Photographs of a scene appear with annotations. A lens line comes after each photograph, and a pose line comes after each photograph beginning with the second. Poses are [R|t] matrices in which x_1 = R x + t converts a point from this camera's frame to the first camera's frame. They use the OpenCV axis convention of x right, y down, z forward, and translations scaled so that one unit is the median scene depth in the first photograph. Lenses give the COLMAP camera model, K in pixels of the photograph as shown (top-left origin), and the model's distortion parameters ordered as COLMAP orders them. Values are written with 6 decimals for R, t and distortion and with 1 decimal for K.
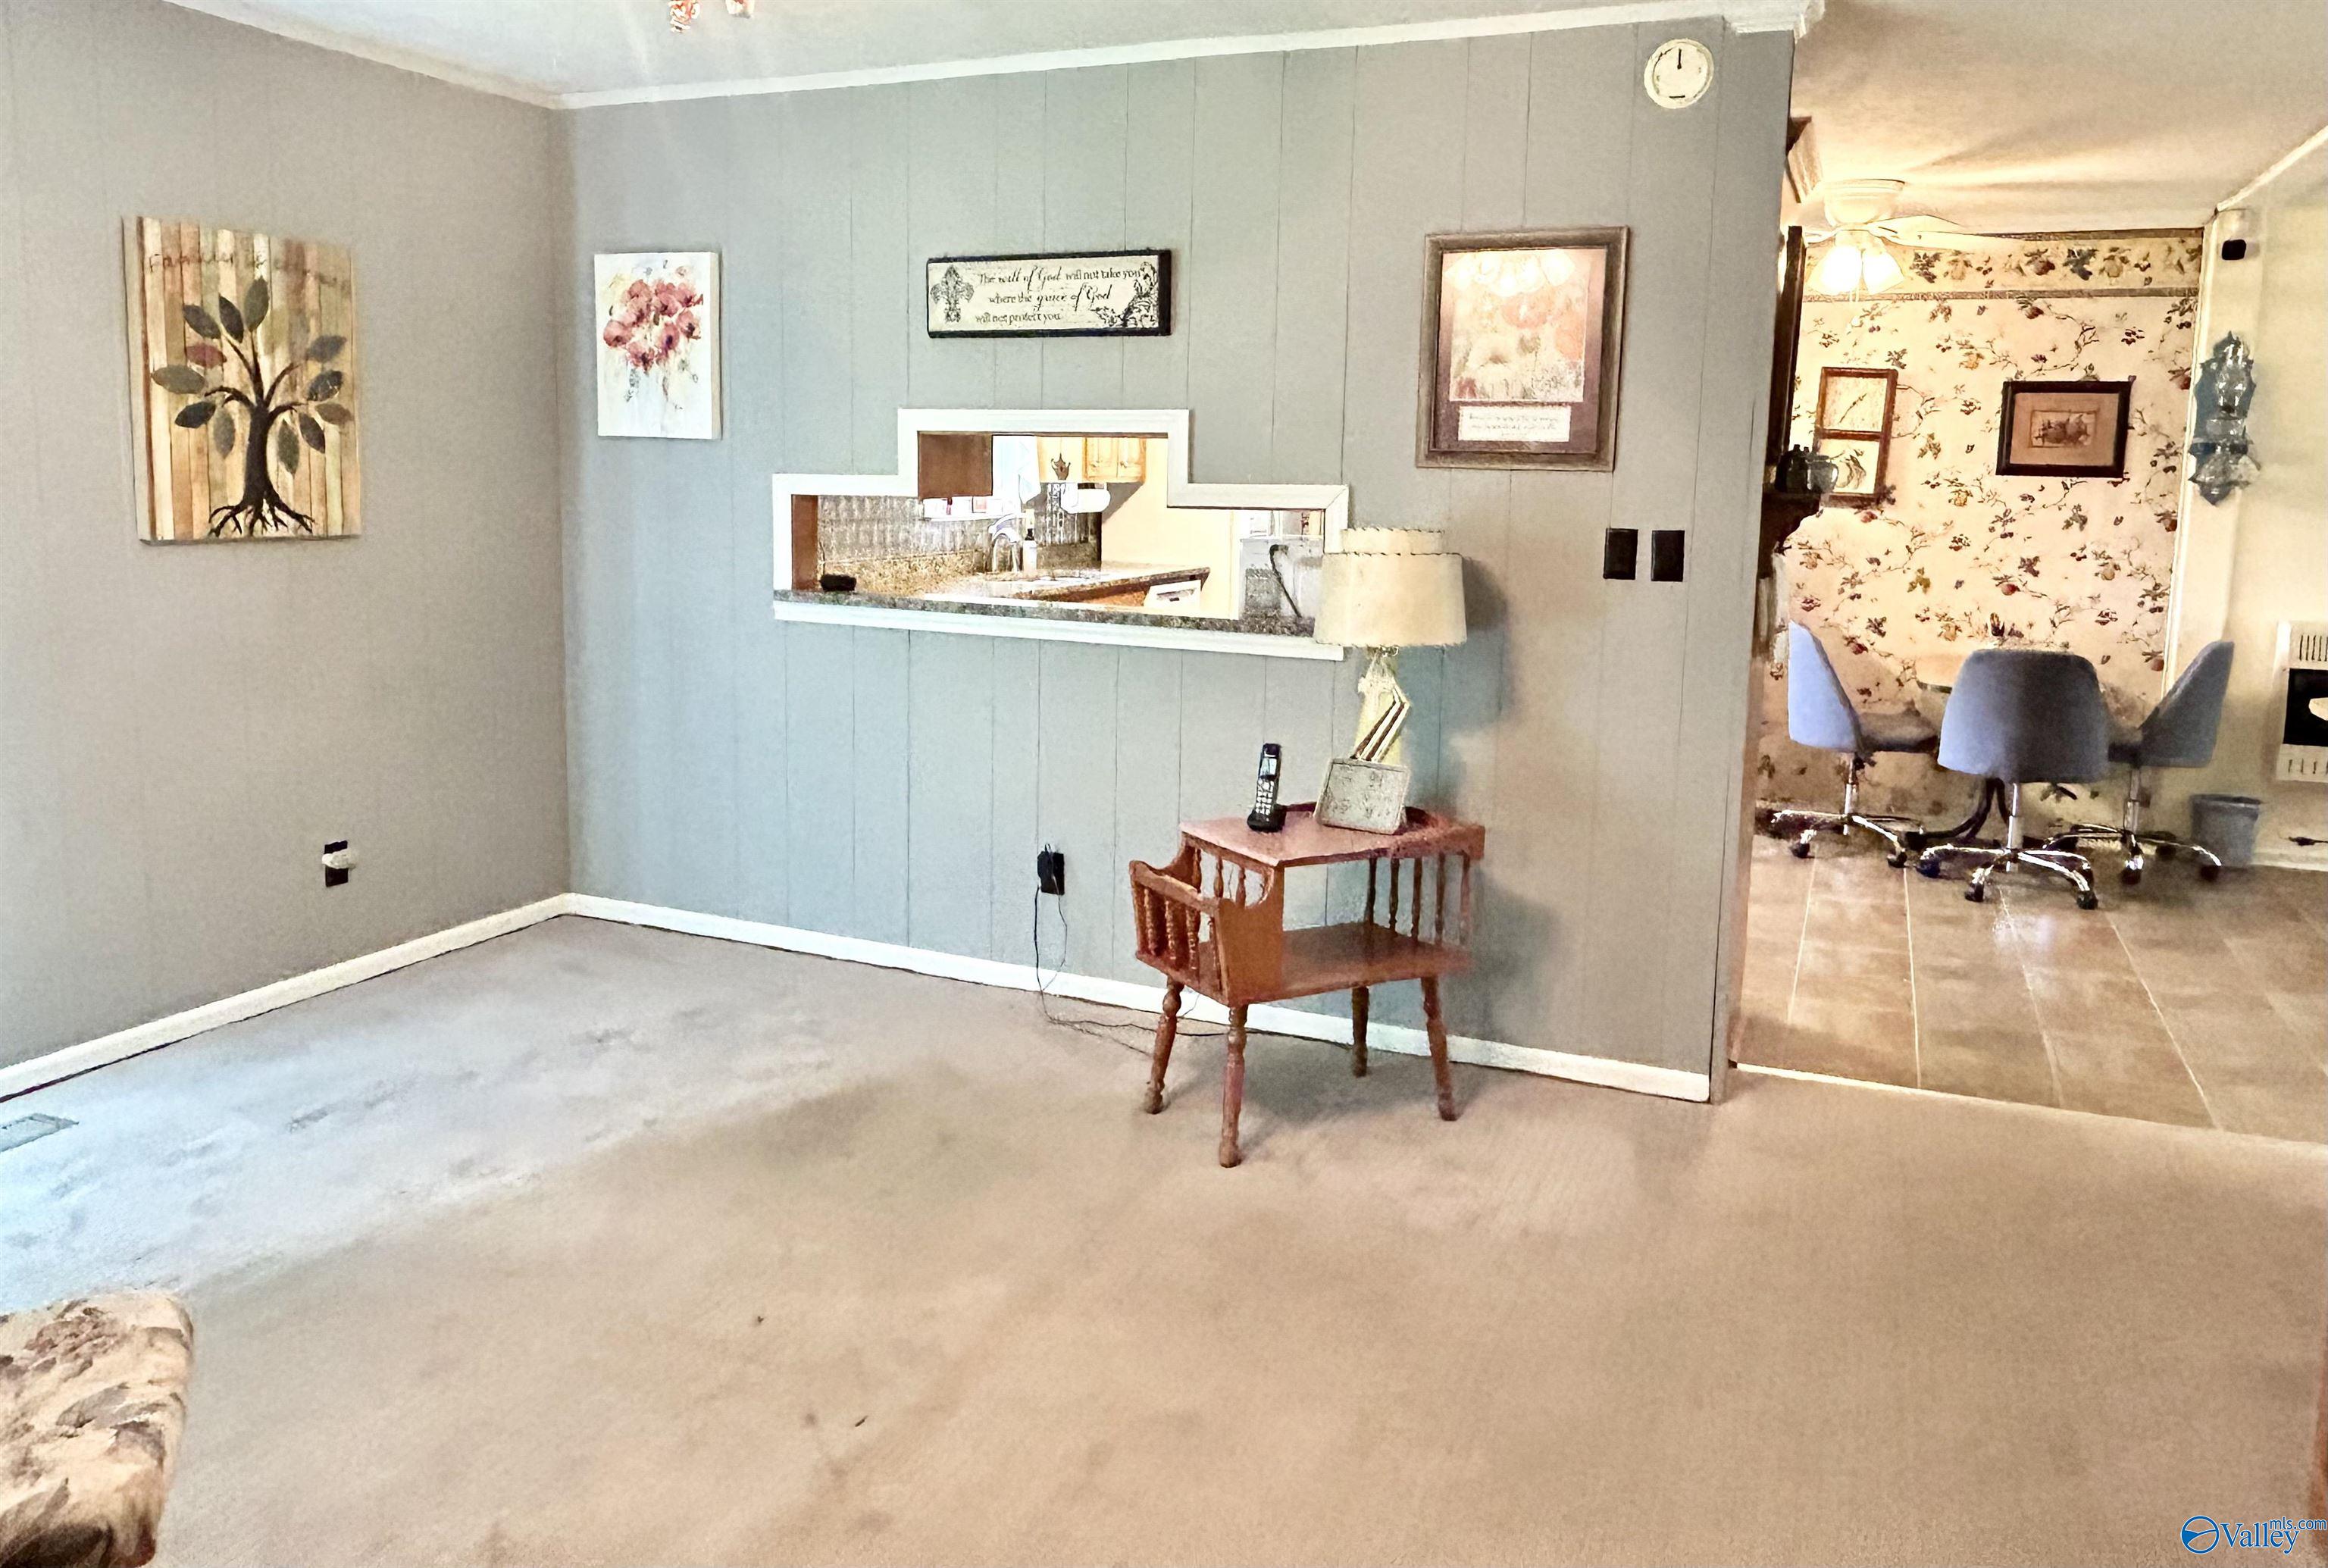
lens RADIAL K [[1578.7, 0, 1223.3], [0, 1578.7, 679.7], [0, 0, 1]] dist [-0.000726, 0.003109]
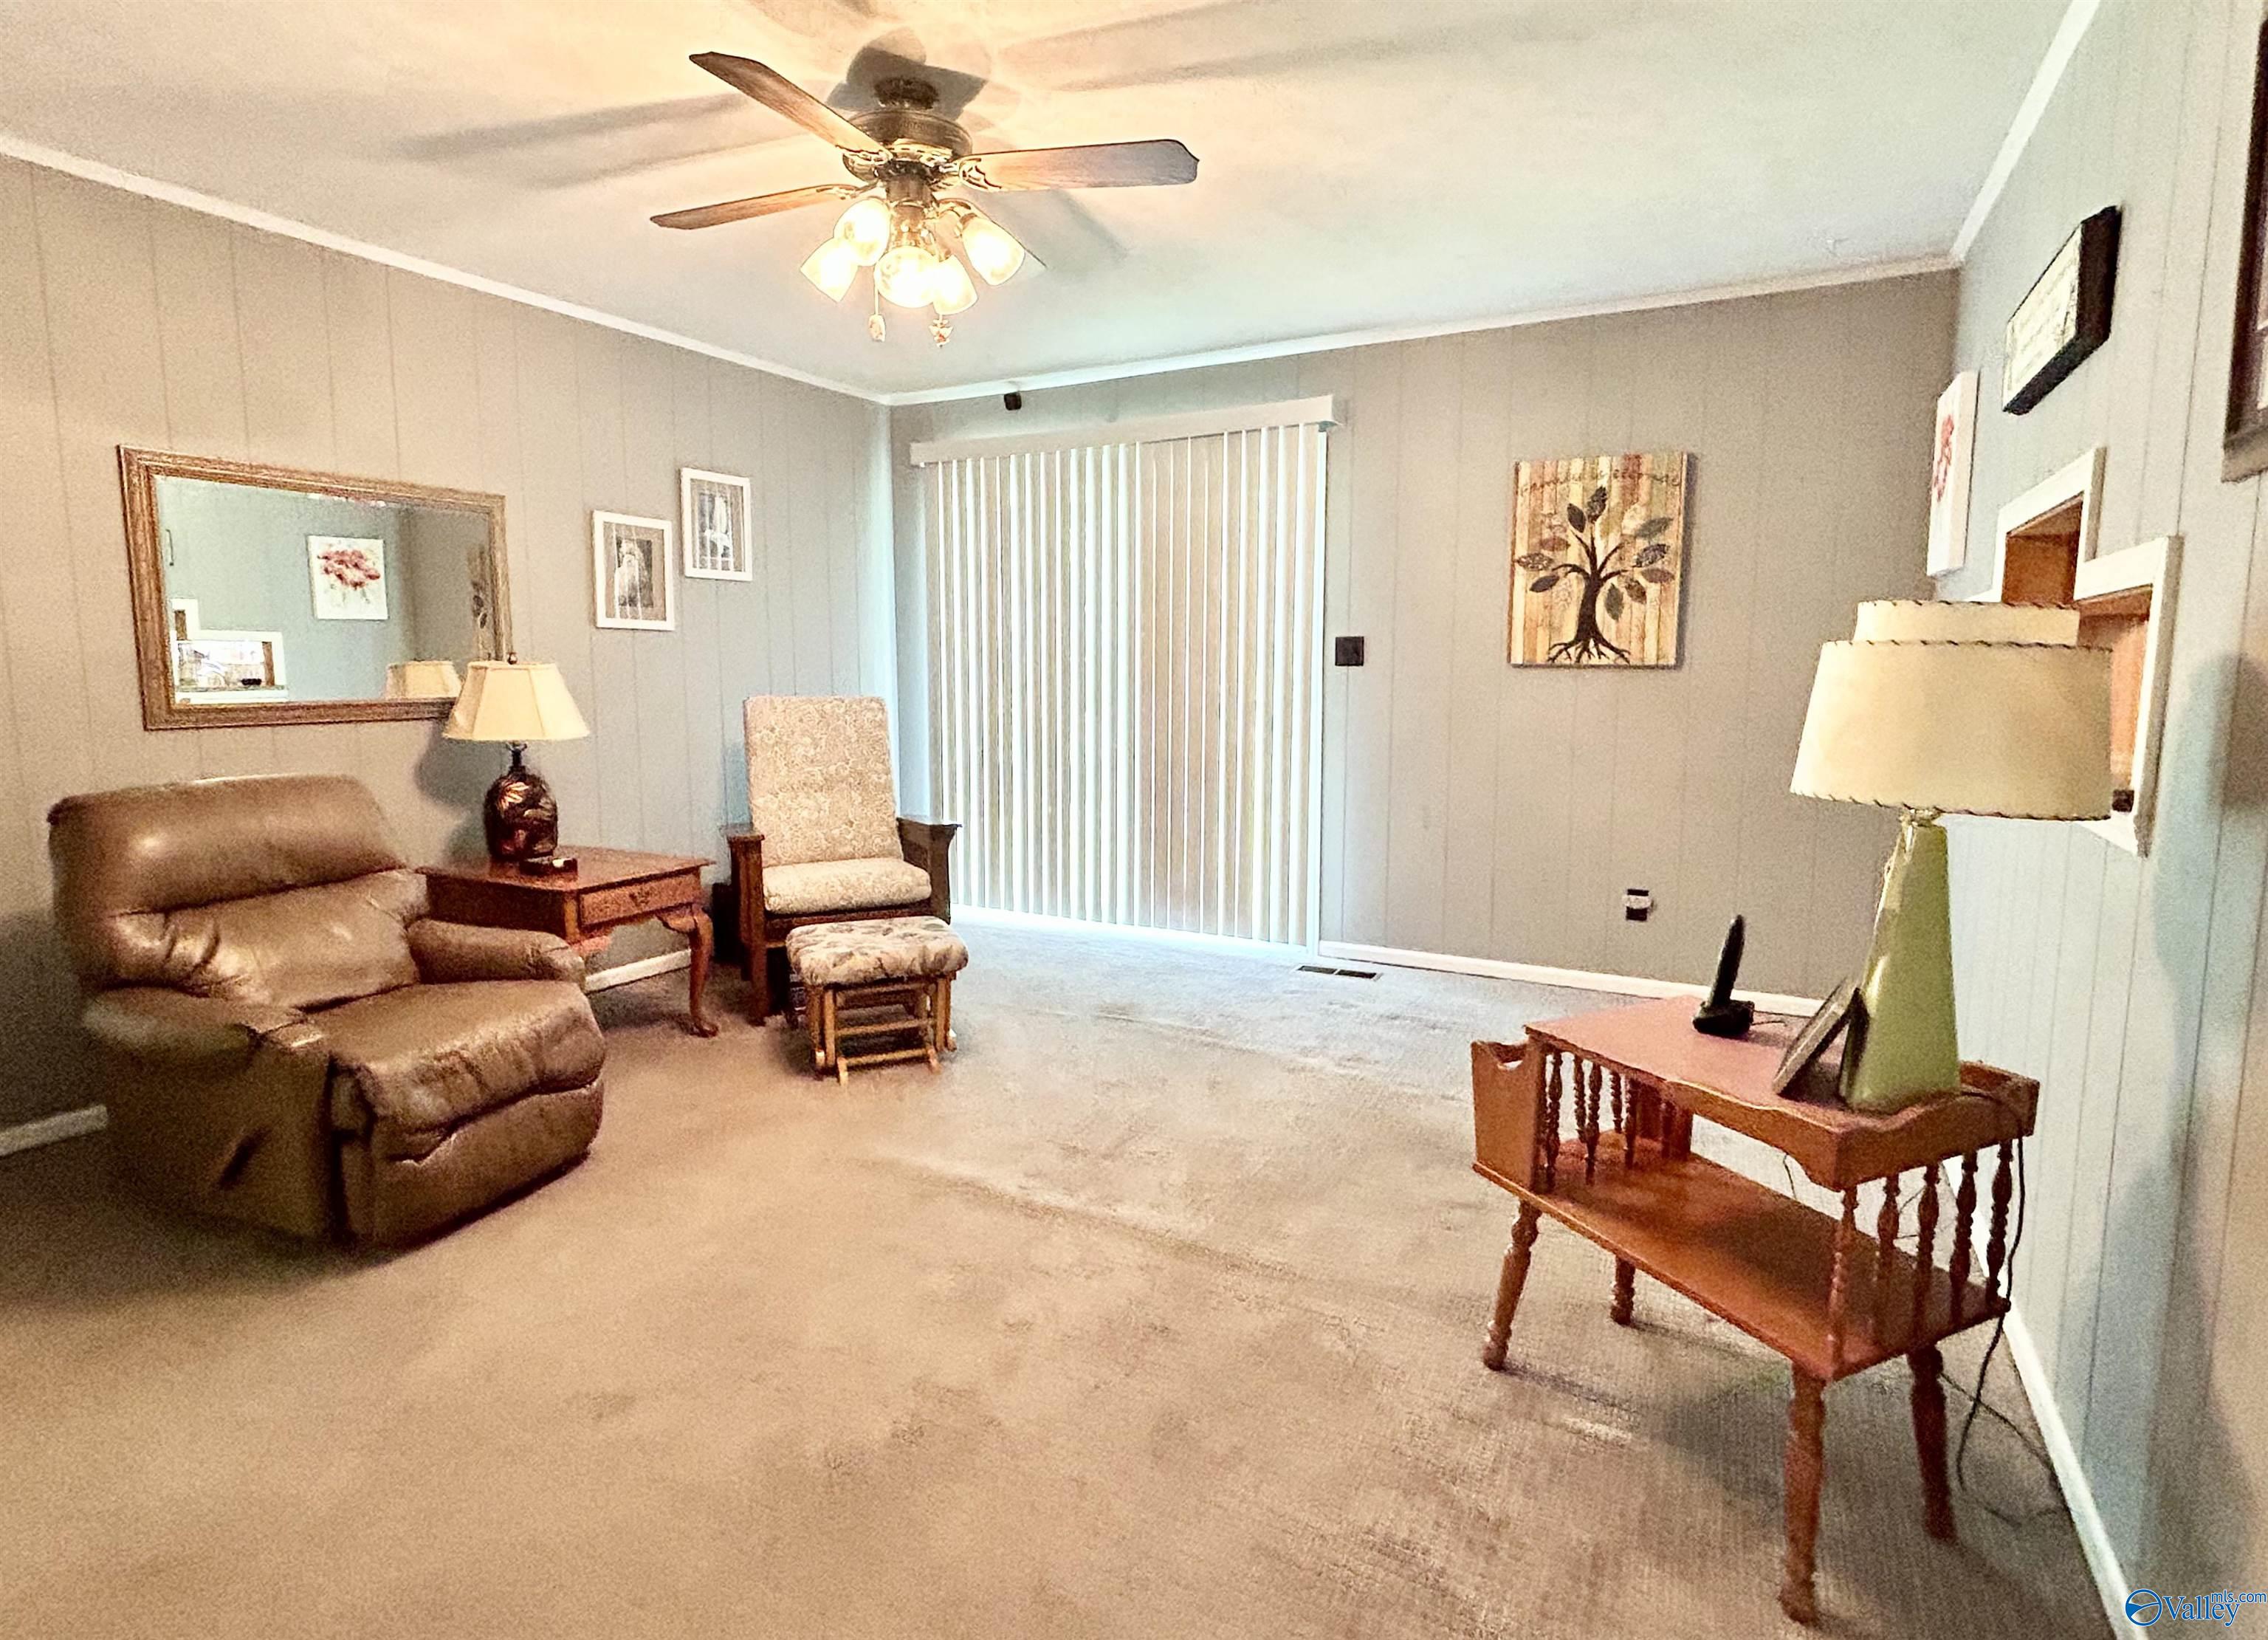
lens RADIAL K [[1284.0, 0, 1242.6], [0, 1284.0, 811.5], [0, 0, 1]] dist [-0.005102, -0.000708]
pose [[-0.091944, 0.100604, -0.990669, 0.627666], [-0.131514, 0.984941, 0.112228, -0.047536], [0.987041, 0.140605, -0.077329, 0.805995]]
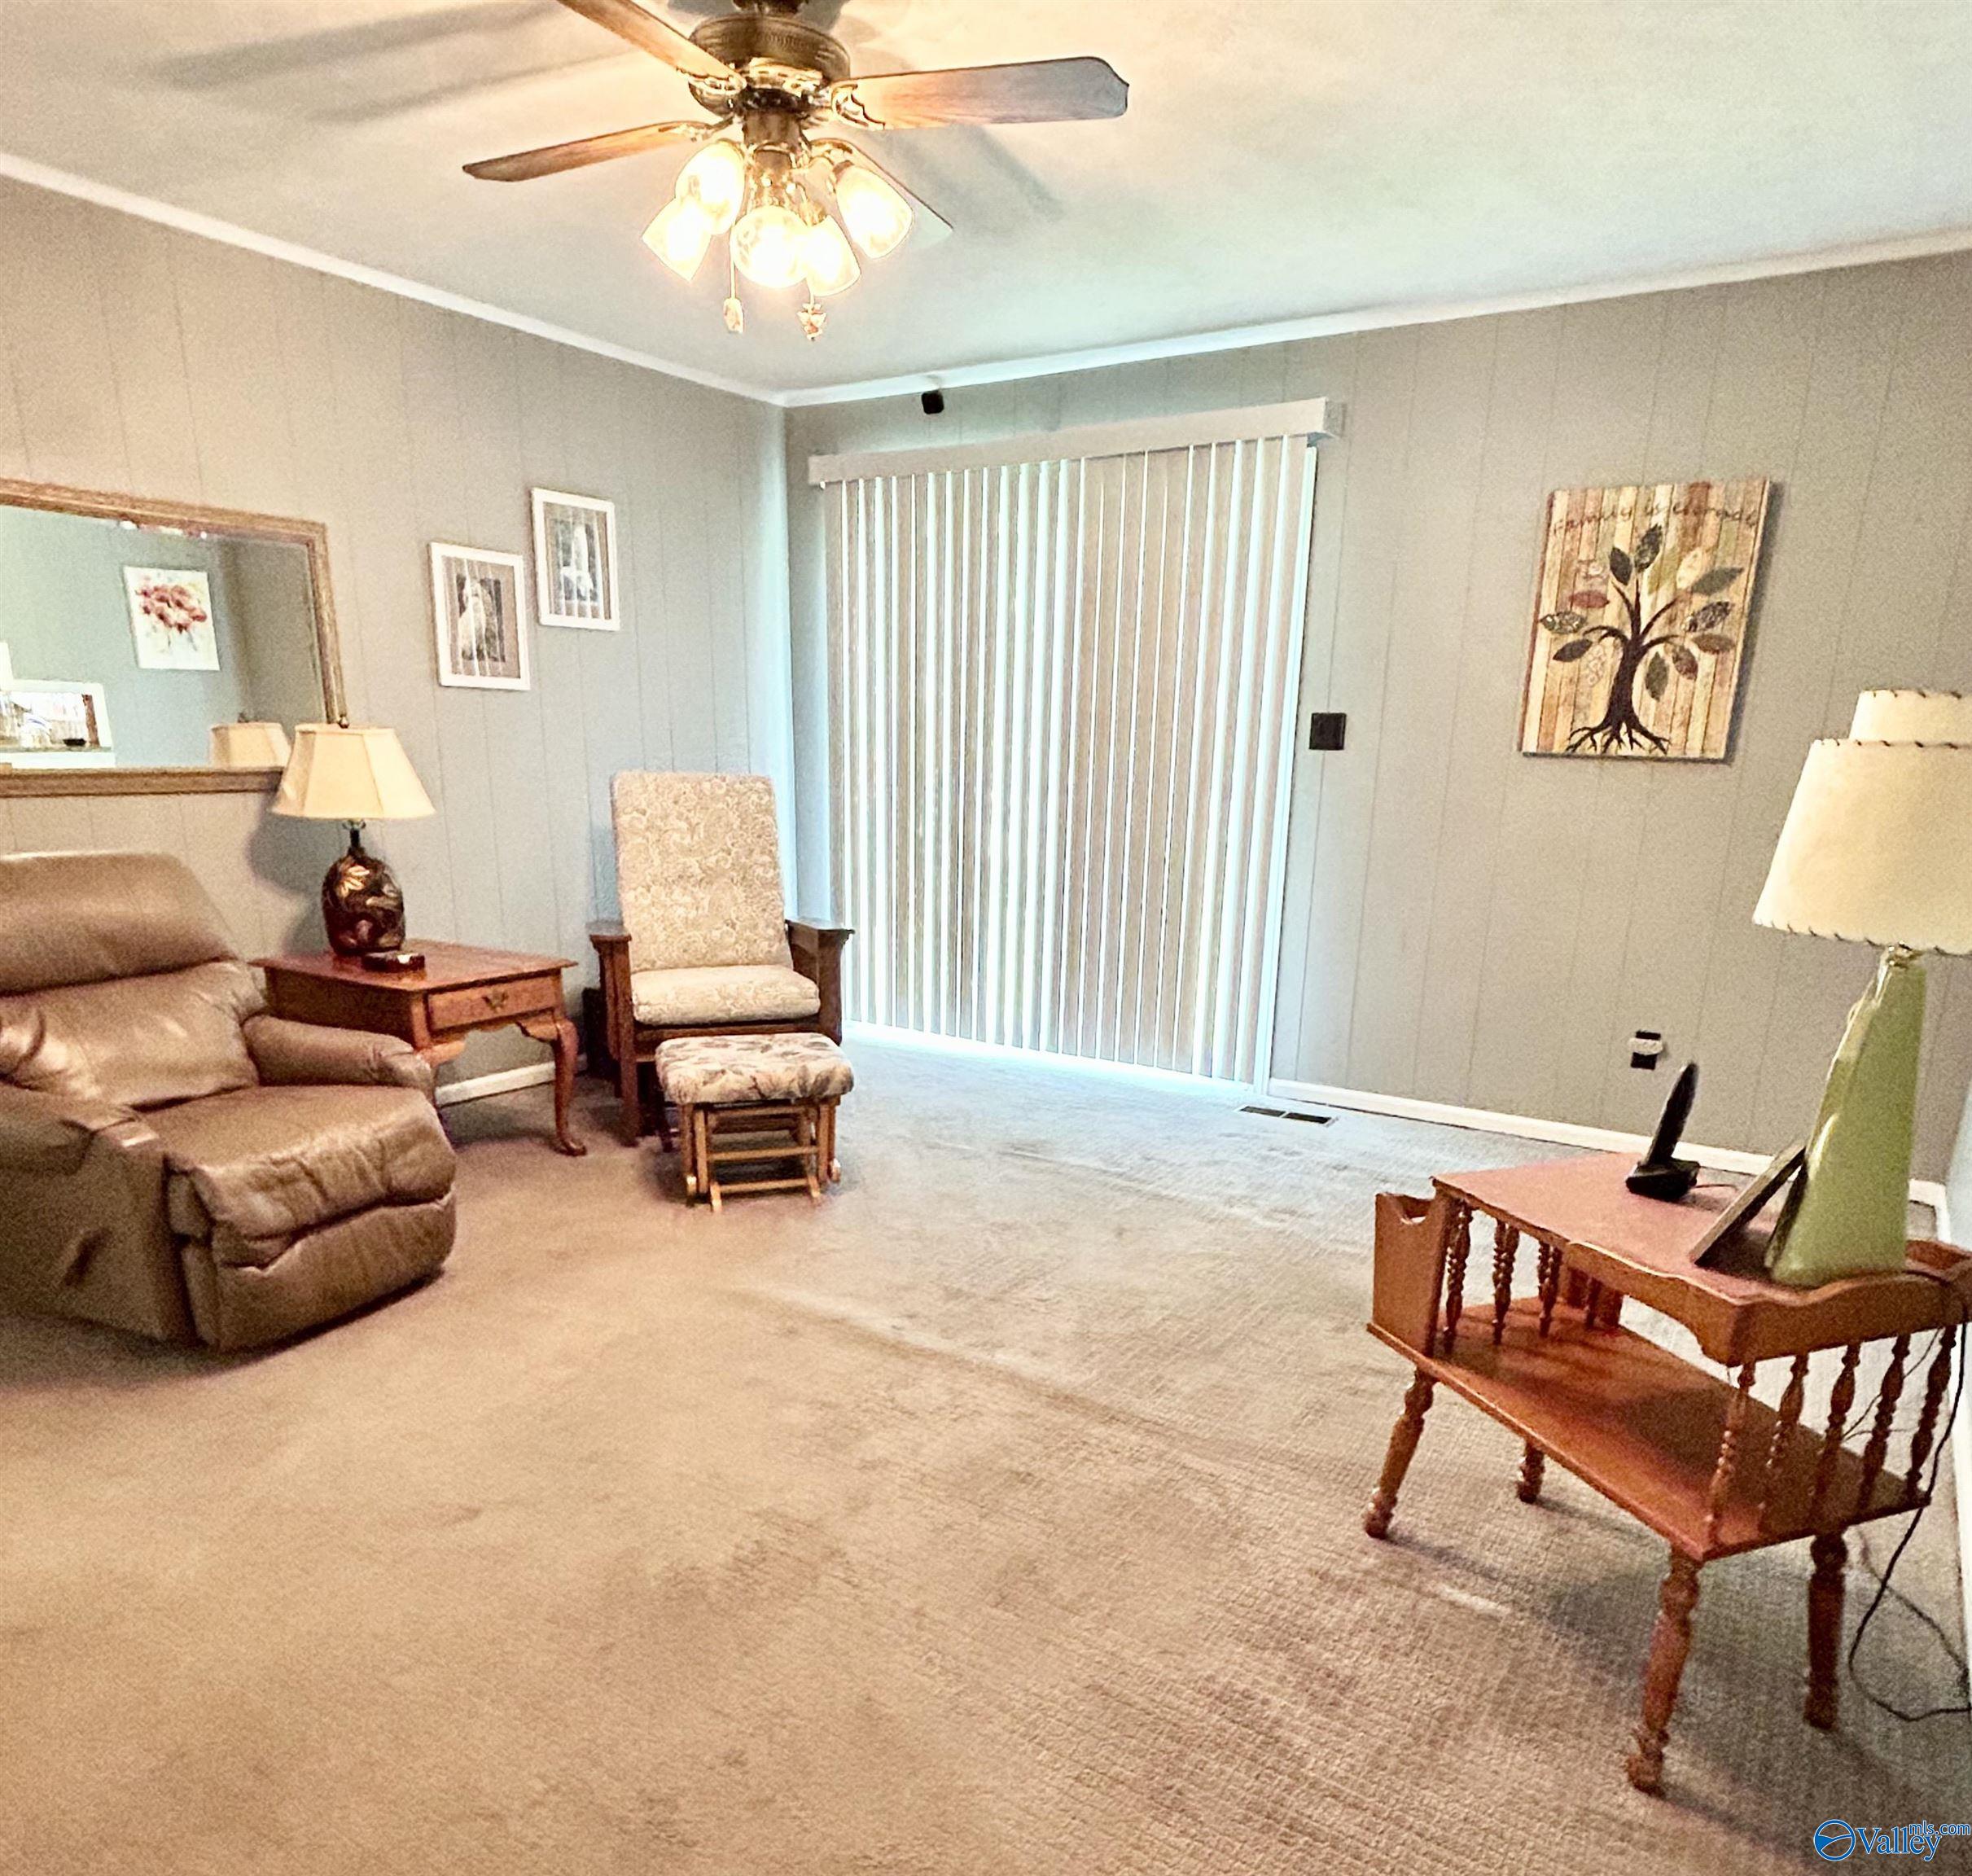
lens RADIAL K [[1419.3, 0, 999.3], [0, 1419.3, 1195.3], [0, 0, 1]] dist [-0.006293, -0.002393]
pose [[-0.169734, 0.280466, -0.944738, 0.600143], [-0.151952, 0.939735, 0.306281, -0.034628], [0.973705, 0.195541, -0.116887, 0.745138]]
